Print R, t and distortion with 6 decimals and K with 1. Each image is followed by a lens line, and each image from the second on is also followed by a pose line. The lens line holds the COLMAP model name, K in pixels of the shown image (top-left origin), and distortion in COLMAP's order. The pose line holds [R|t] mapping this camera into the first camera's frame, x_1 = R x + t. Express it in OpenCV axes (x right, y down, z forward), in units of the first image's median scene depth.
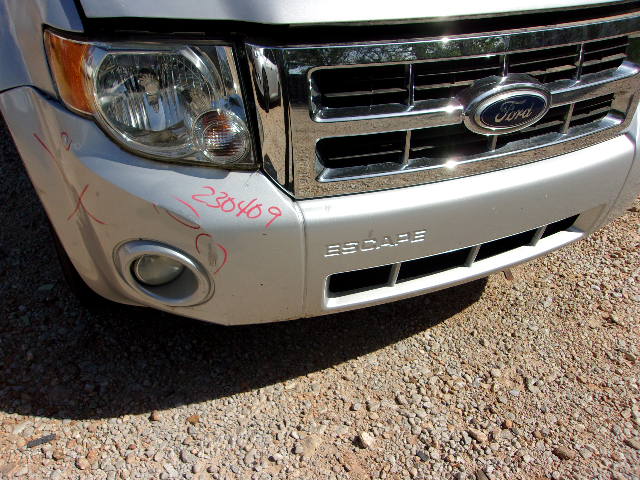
lens RADIAL K [[503.2, 0, 320.0], [0, 503.2, 240.0], [0, 0, 1]] dist [-0.000673, 0.011475]
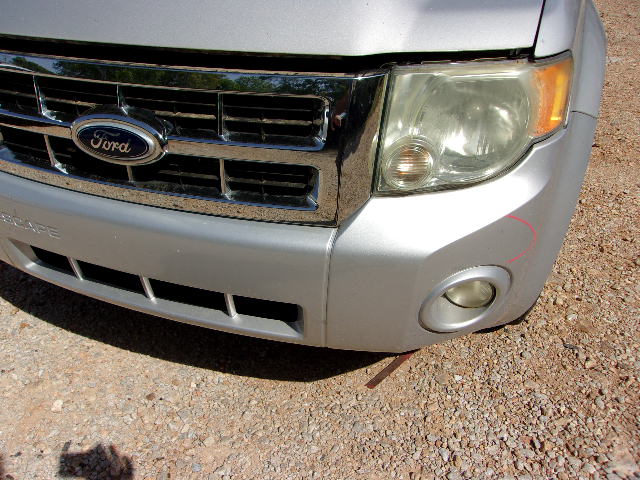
lens RADIAL K [[528.1, 0, 311.9], [0, 528.1, 250.9], [0, 0, 1]] dist [-0.003353, 0.013094]
pose [[0.721256, 0.356273, -0.594019, 1.205204], [-0.374607, 0.921977, 0.098126, -0.274124], [0.582631, 0.151750, 0.798444, 0.390582]]
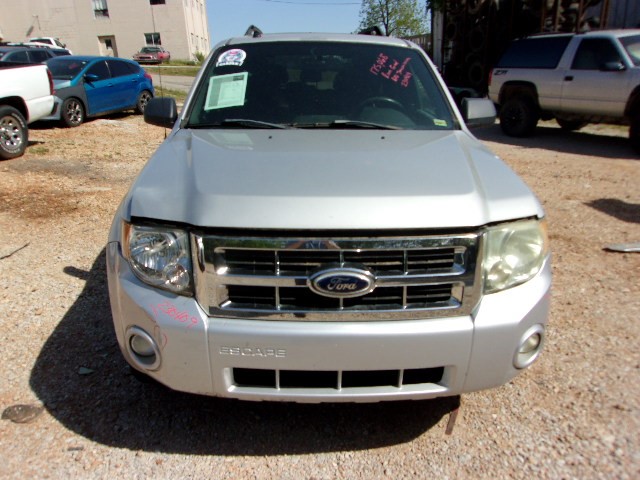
lens RADIAL K [[503.2, 0, 320.0], [0, 503.2, 240.0], [0, 0, 1]] dist [-0.000673, 0.011475]
pose [[0.925597, 0.091703, -0.367234, 0.806207], [-0.204185, 0.937905, -0.280432, 0.073342], [0.318714, 0.334550, 0.886847, -0.464326]]
